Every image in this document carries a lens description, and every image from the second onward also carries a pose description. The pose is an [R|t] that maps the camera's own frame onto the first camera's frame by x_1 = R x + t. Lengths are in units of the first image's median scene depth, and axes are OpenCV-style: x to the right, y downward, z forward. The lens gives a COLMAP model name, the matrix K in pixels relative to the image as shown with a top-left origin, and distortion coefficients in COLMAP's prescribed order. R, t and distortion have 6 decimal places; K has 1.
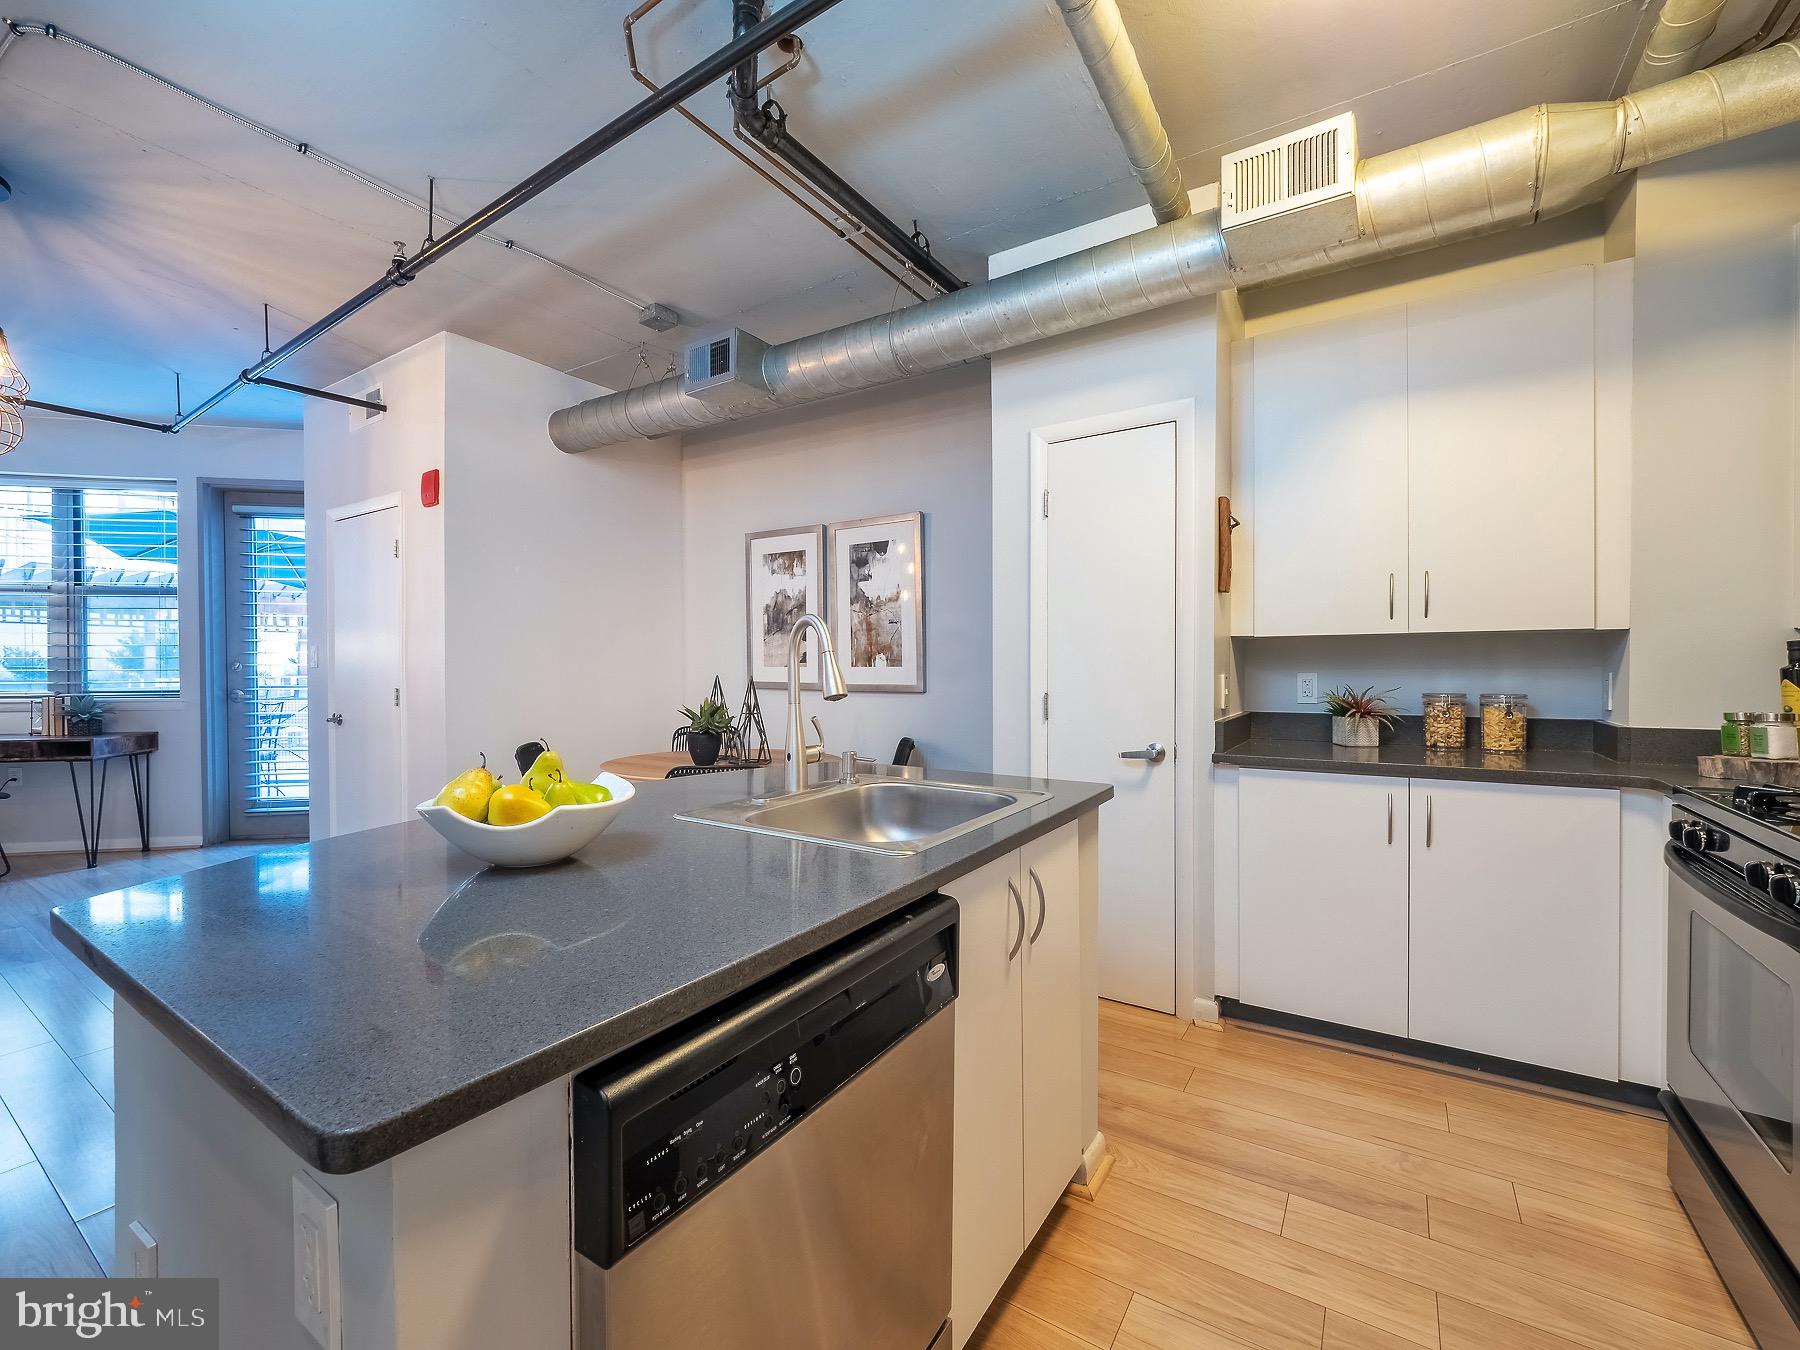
lens RADIAL K [[776.3, 0, 894.2], [0, 776.3, 678.2], [0, 0, 1]] dist [-0.006572, 0.000895]
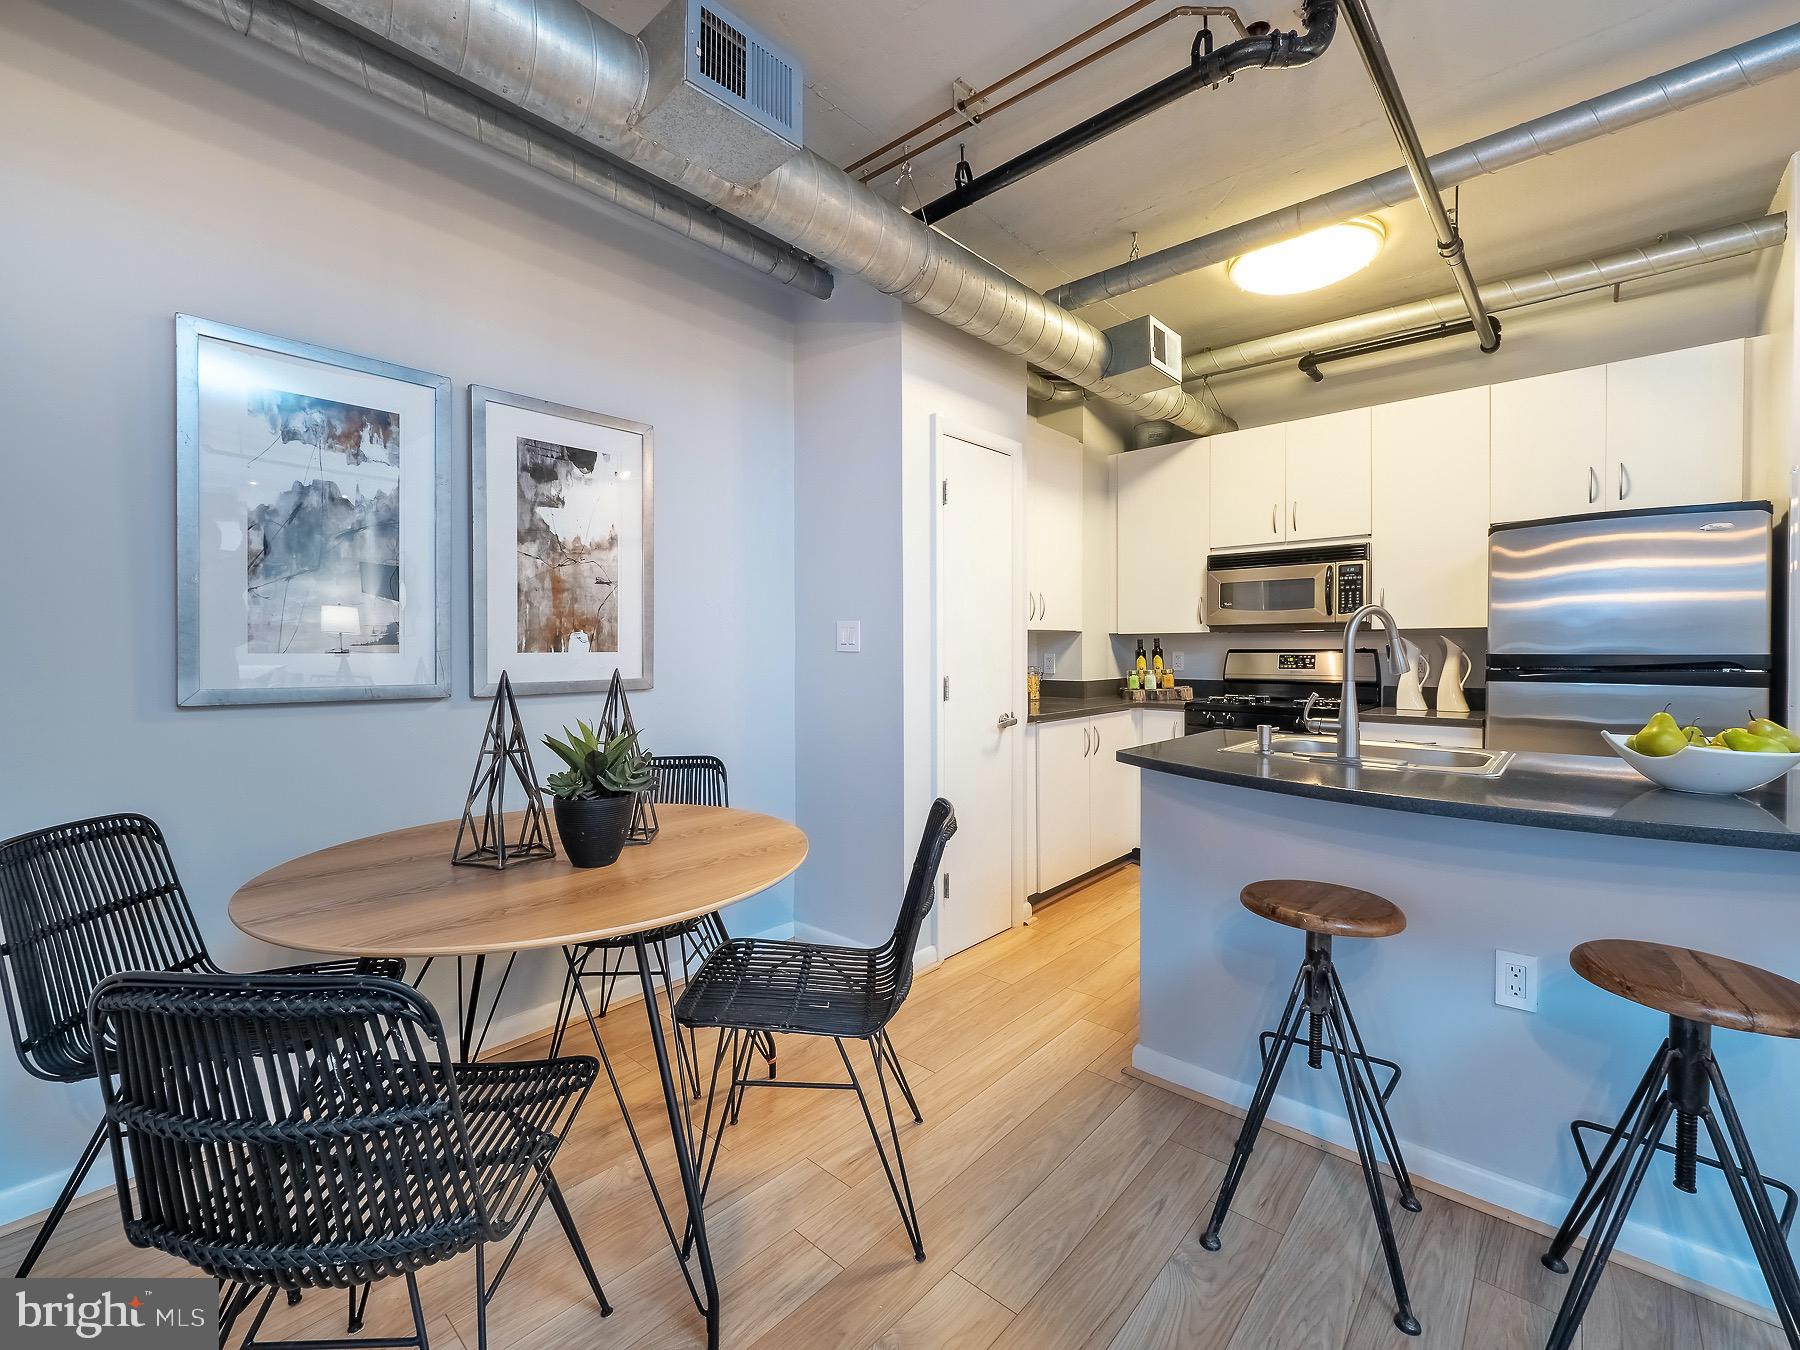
lens RADIAL K [[776.3, 0, 895.2], [0, 776.3, 661.4], [0, 0, 1]] dist [-0.006572, 0.000895]
pose [[0.148545, -0.011963, 0.988833, -0.846146], [0.019852, 0.999761, 0.009113, -0.010759], [-0.988706, 0.018277, 0.148747, 0.936460]]
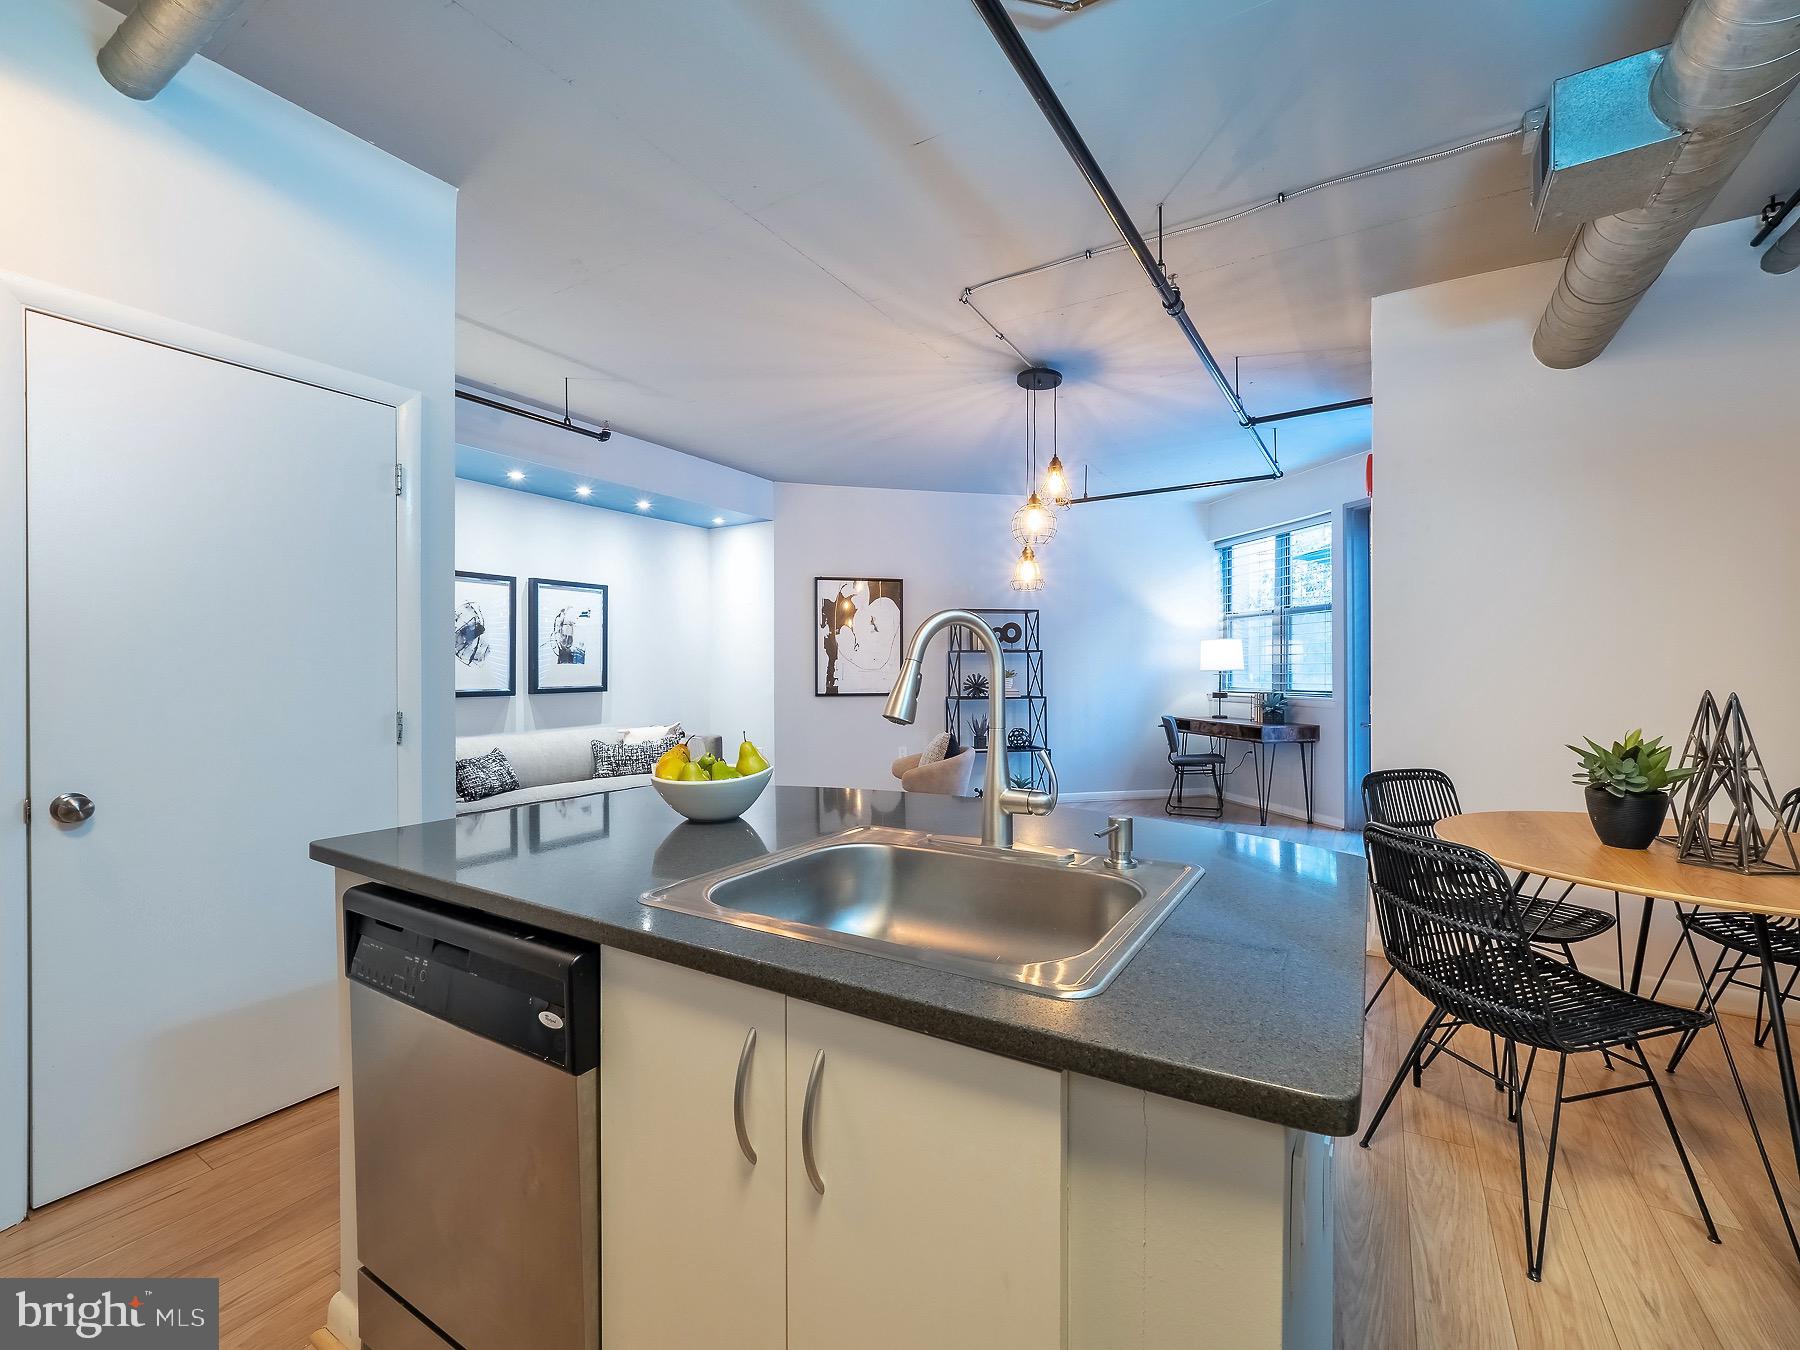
lens RADIAL K [[776.3, 0, 885.8], [0, 776.3, 674.2], [0, 0, 1]] dist [-0.006572, 0.000895]
pose [[0.018566, 0.005518, -0.999812, 0.392783], [-0.009484, 0.999941, 0.005343, -0.017057], [0.999783, 0.009383, 0.018617, 0.547332]]
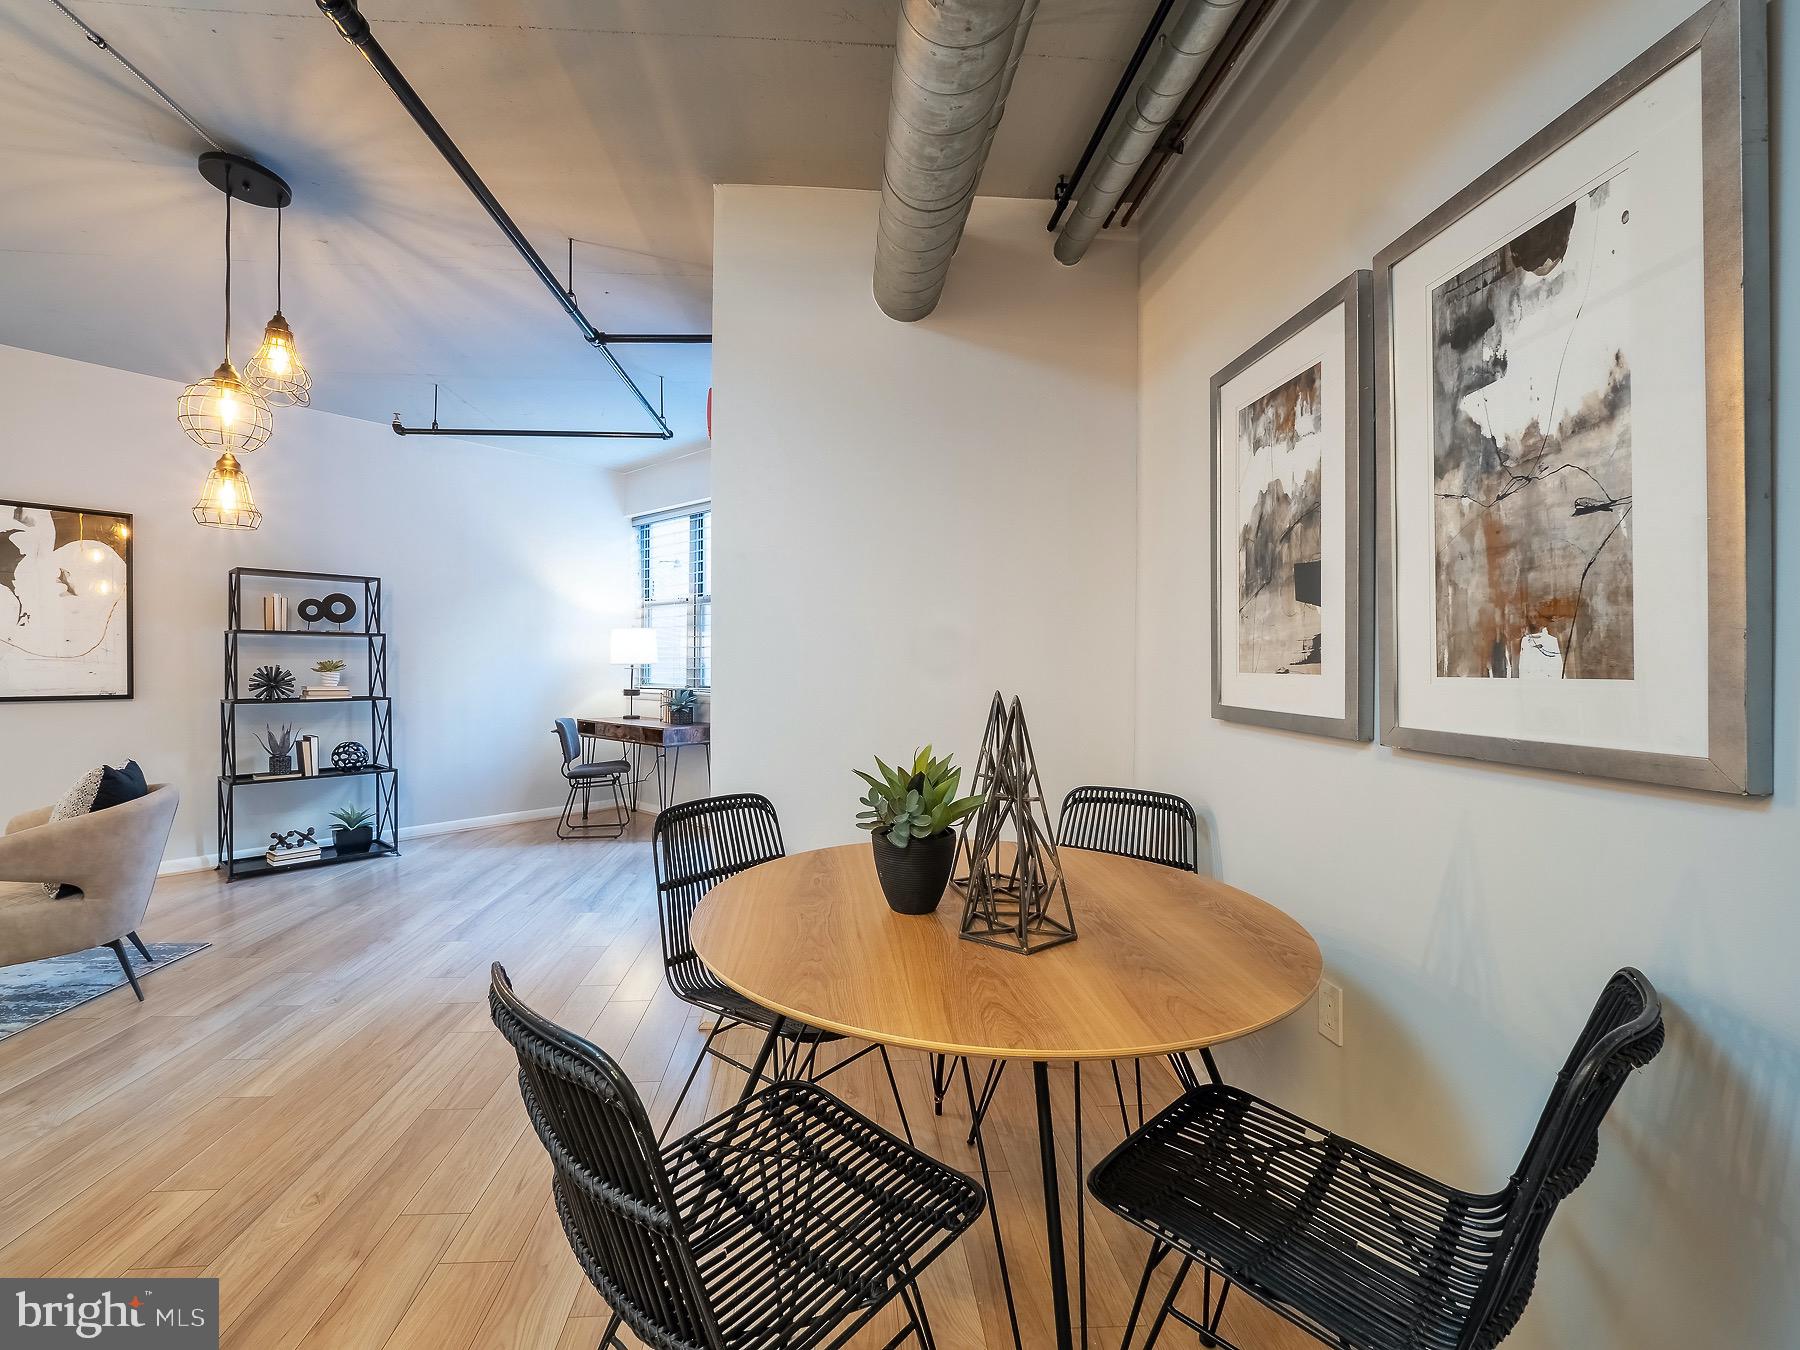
lens RADIAL K [[776.3, 0, 879.9], [0, 776.3, 675.5], [0, 0, 1]] dist [-0.006572, 0.000895]
pose [[0.599091, 0.015082, -0.800539, 0.089911], [-0.017937, 0.999824, 0.005414, -0.017922], [0.800480, 0.011116, 0.599256, 0.917494]]
